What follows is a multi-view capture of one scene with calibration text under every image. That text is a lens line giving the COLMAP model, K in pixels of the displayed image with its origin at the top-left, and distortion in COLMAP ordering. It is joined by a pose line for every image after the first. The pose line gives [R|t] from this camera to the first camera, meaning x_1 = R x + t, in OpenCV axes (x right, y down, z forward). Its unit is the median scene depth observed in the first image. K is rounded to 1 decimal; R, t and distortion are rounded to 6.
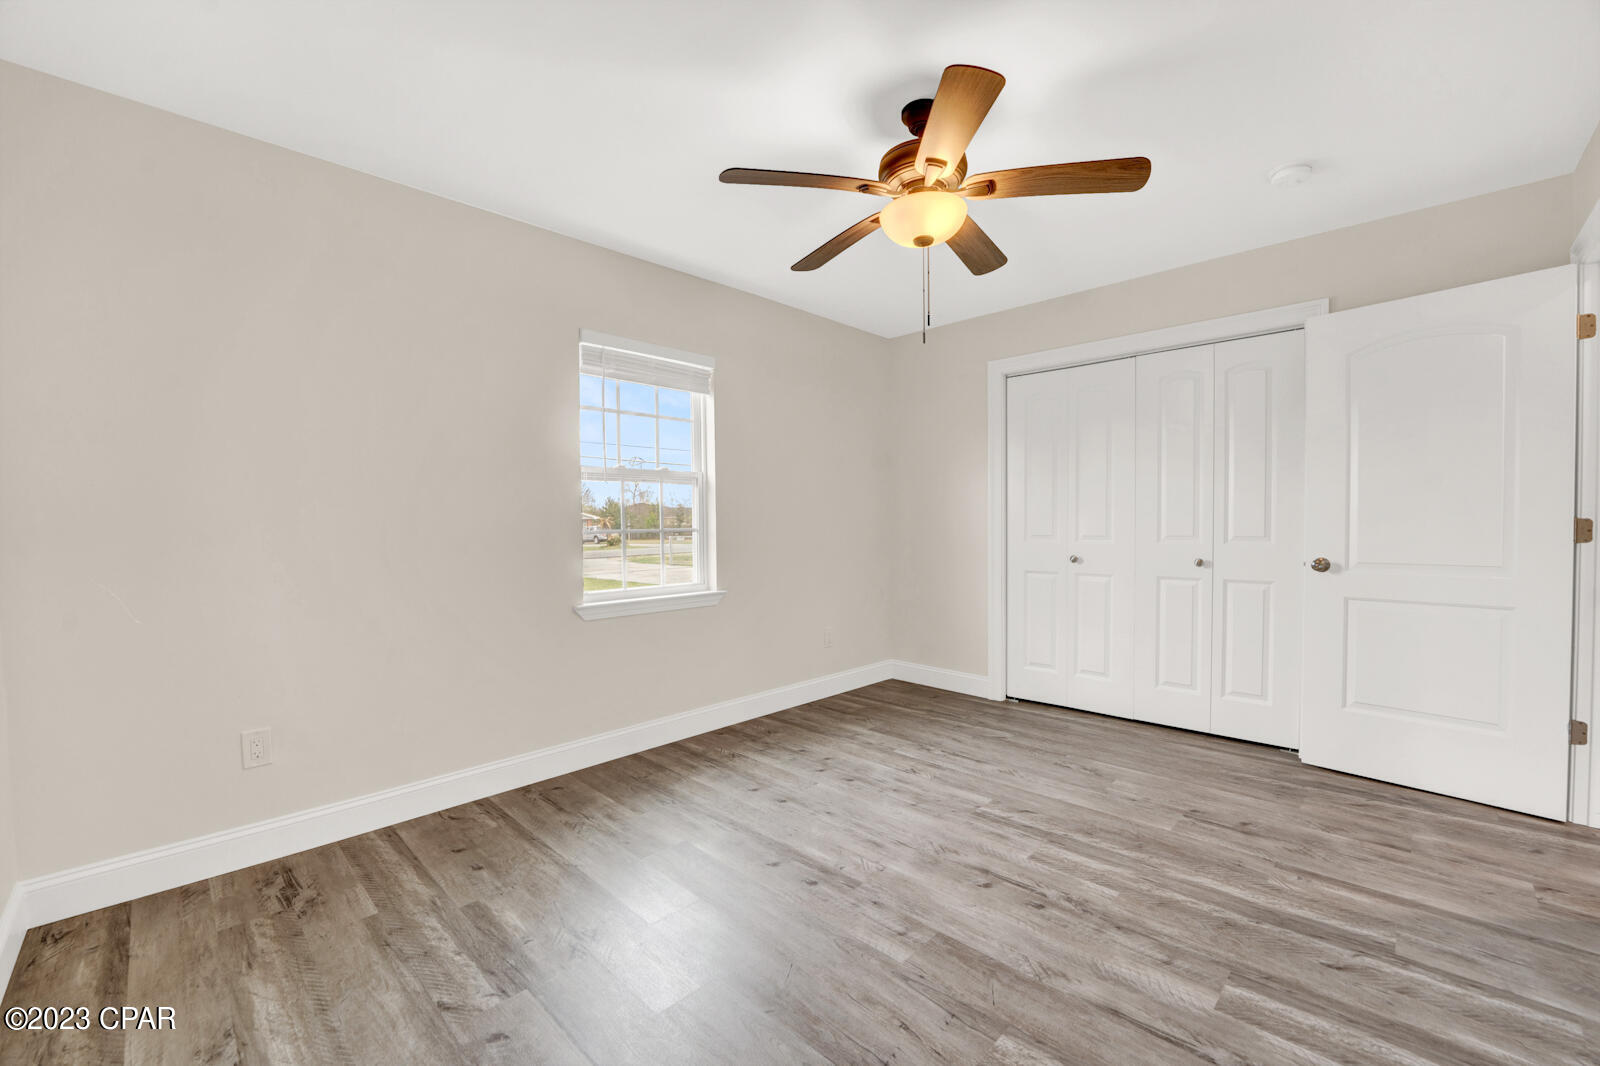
lens RADIAL K [[664.6, 0, 795.1], [0, 664.6, 530.2], [0, 0, 1]] dist [-0.027509, 0.003790]
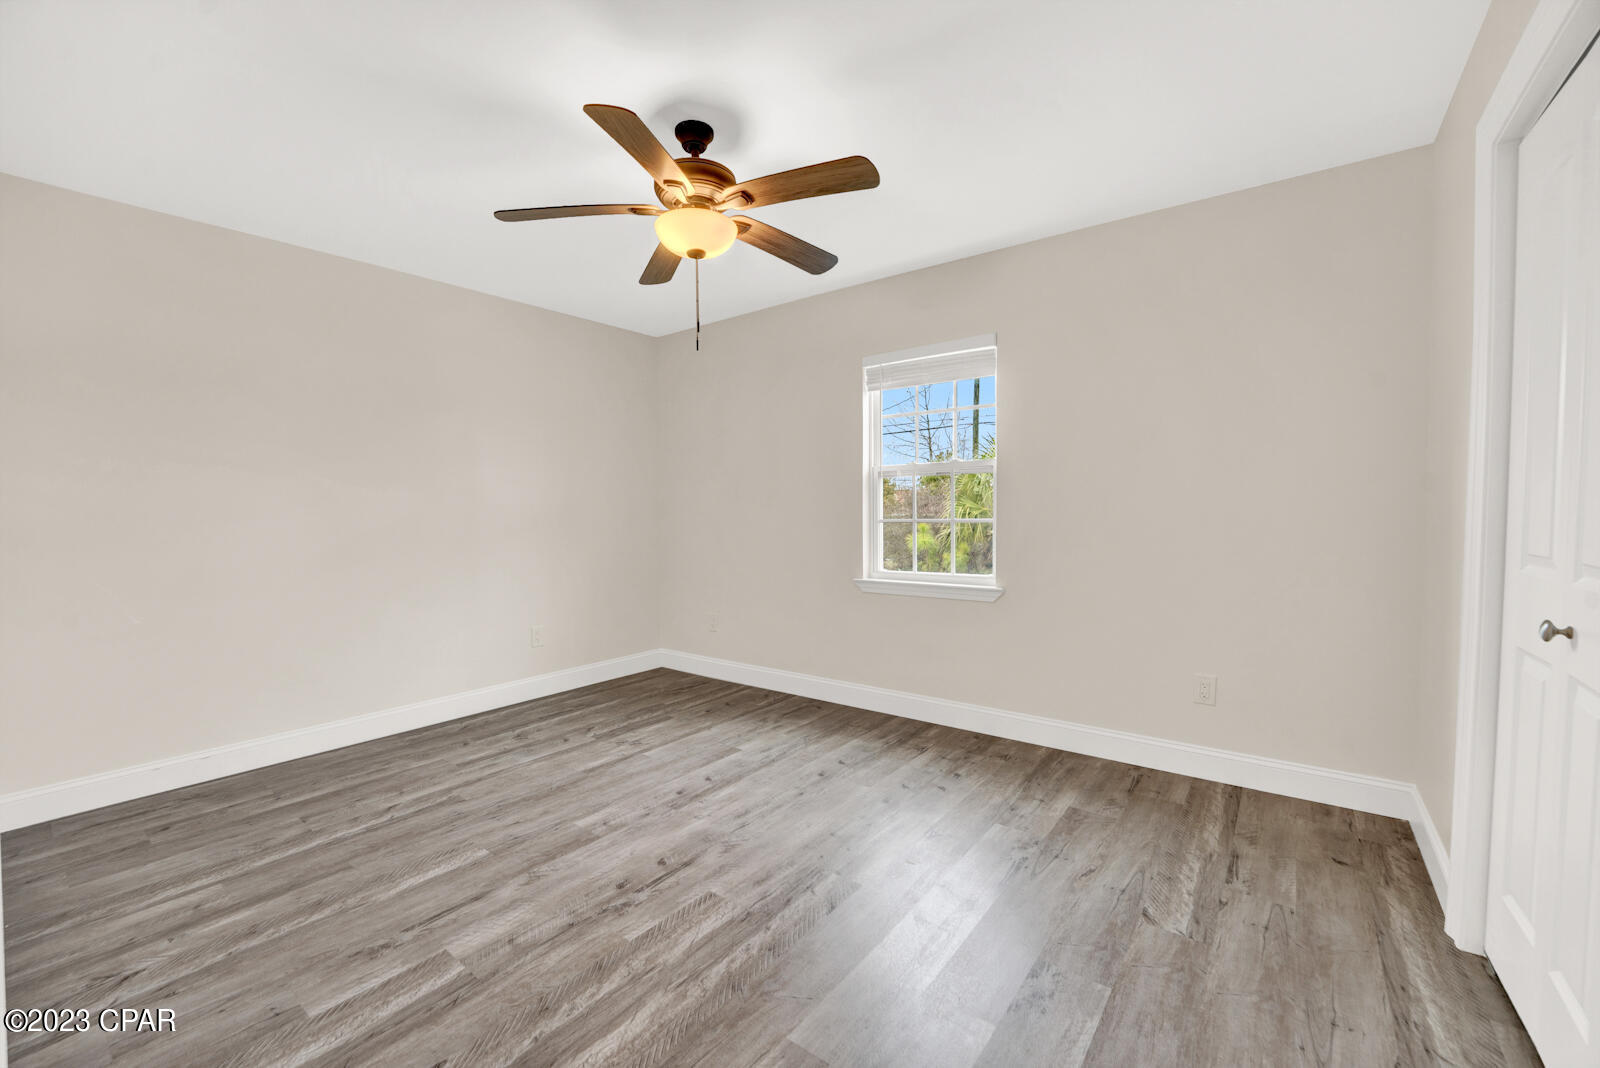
lens RADIAL K [[664.6, 0, 797.6], [0, 664.6, 535.7], [0, 0, 1]] dist [-0.027509, 0.003790]
pose [[0.098724, 0.043795, -0.994151, 1.346102], [-0.005339, 0.999040, 0.043480, -0.035242], [0.995101, 0.001015, 0.098863, 1.110304]]
